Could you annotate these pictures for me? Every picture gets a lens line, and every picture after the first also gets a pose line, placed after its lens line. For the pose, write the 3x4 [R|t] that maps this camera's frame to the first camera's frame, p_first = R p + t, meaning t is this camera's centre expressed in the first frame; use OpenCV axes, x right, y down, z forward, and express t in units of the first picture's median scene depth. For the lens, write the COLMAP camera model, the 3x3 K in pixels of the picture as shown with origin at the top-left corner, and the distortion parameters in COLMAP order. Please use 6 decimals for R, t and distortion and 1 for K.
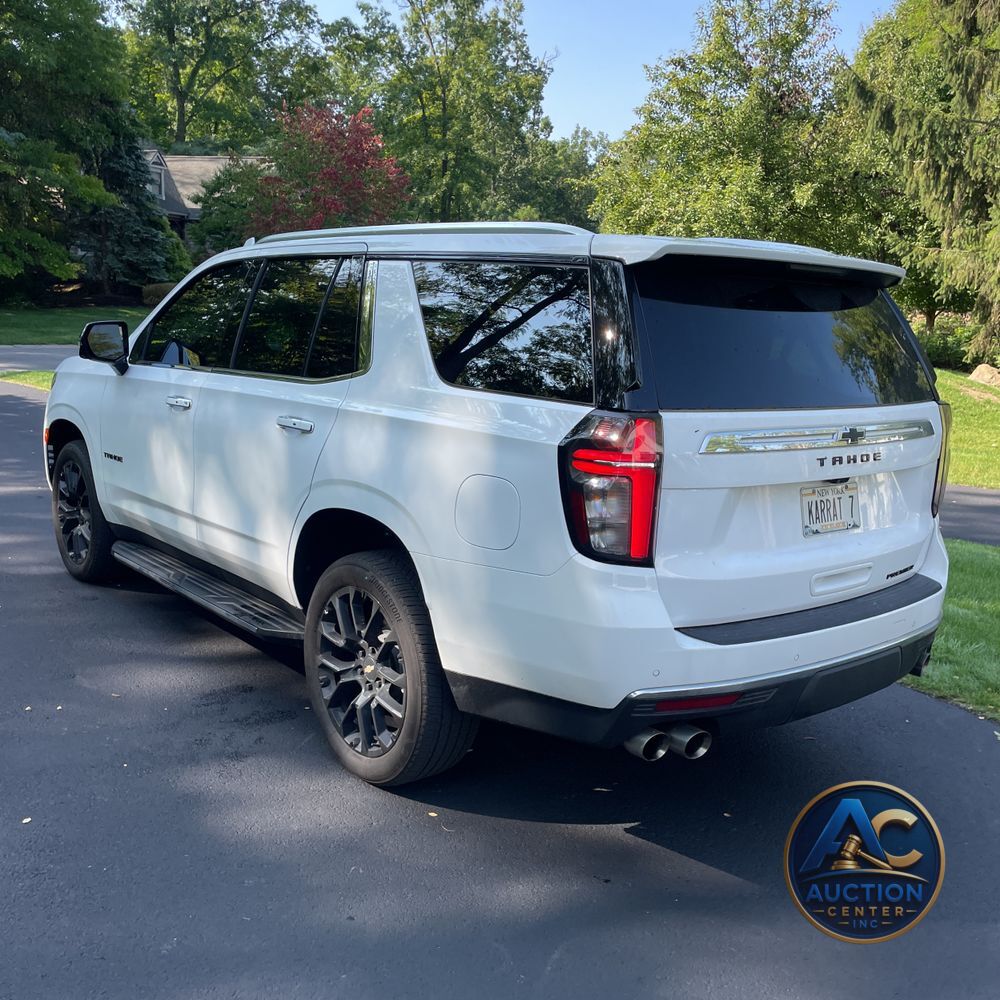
lens RADIAL K [[1003.1, 0, 500.0], [0, 1003.1, 500.0], [0, 0, 1]] dist [0.095889, -0.116805]
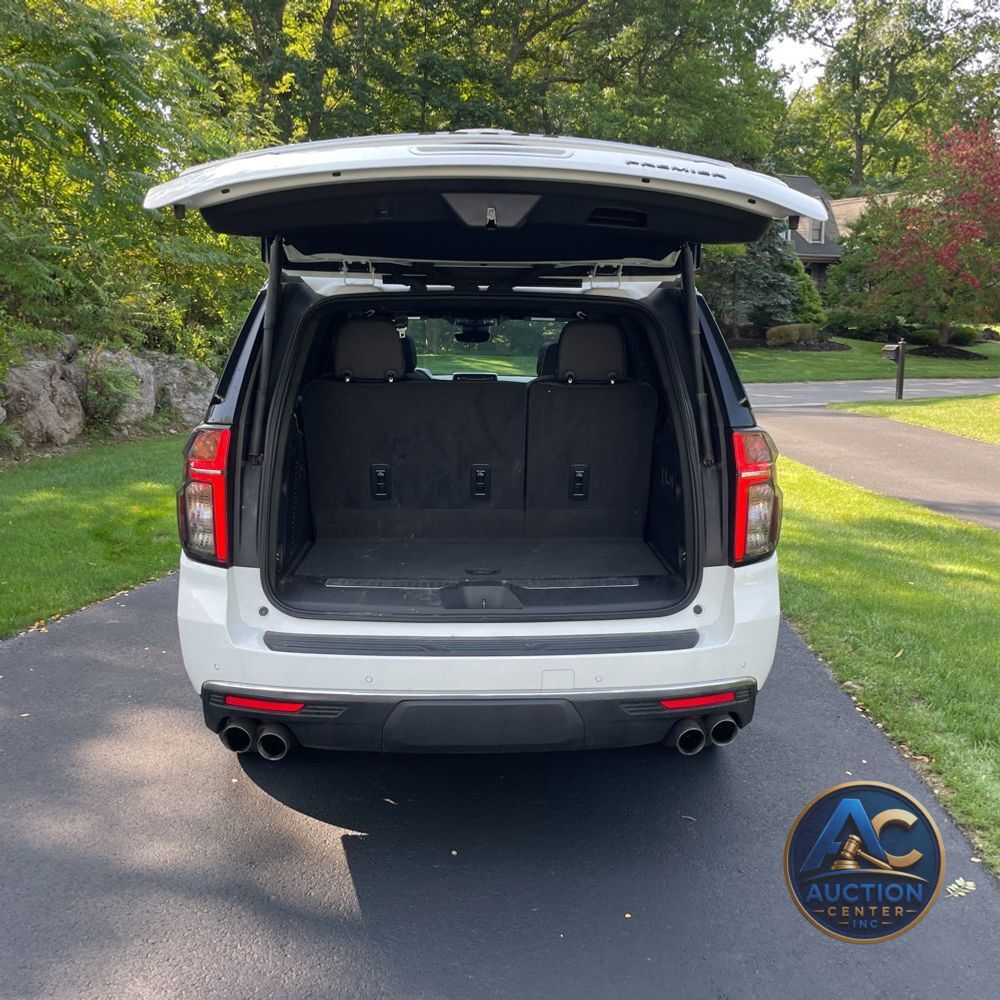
lens RADIAL K [[990.0, 0, 500.0], [0, 990.0, 500.0], [0, 0, 1]] dist [0.092049, -0.110458]
pose [[0.810217, 0.057301, -0.583322, 0.849153], [-0.078556, 0.996847, -0.011190, -0.015253], [0.580842, 0.054890, 0.812164, 0.256712]]
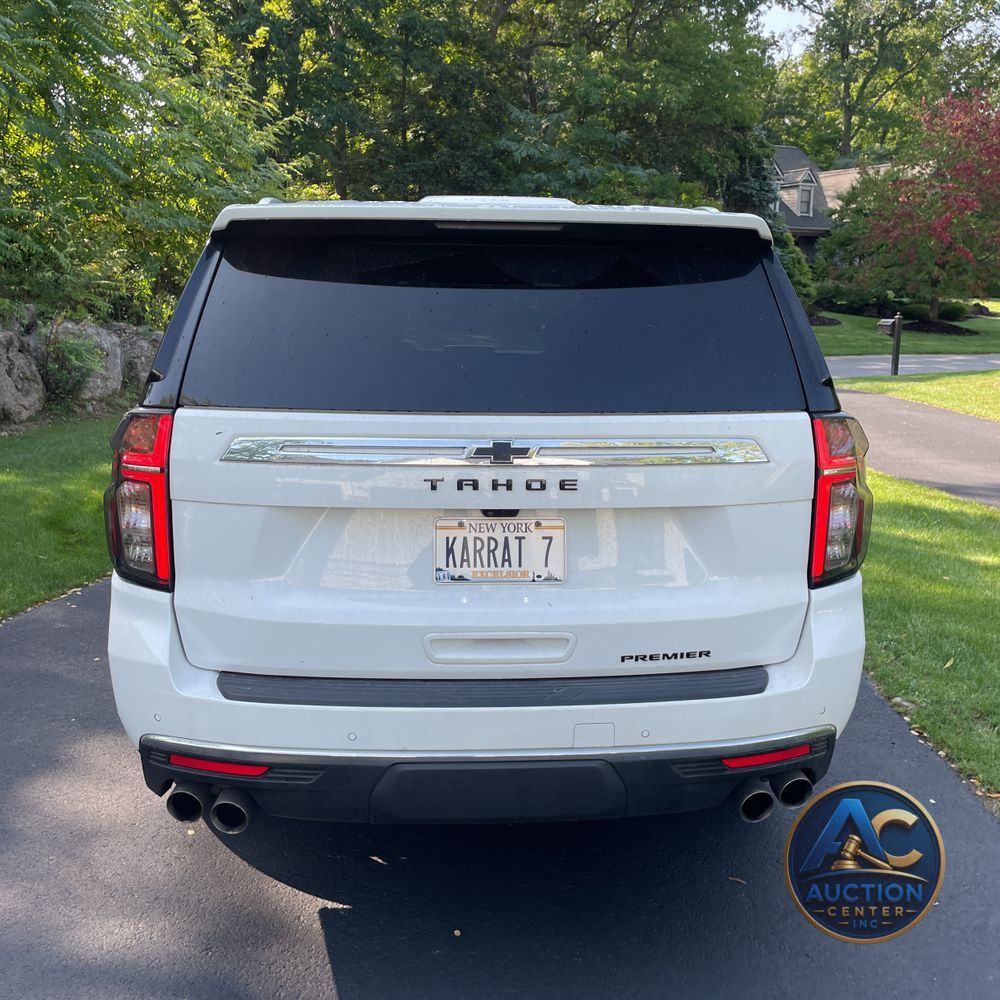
lens RADIAL K [[1003.1, 0, 500.0], [0, 1003.1, 500.0], [0, 0, 1]] dist [0.095889, -0.116805]
pose [[0.820046, 0.070845, -0.567896, 0.722931], [-0.078905, 0.996828, 0.010415, -0.035004], [0.566833, 0.036269, 0.823034, 0.386355]]
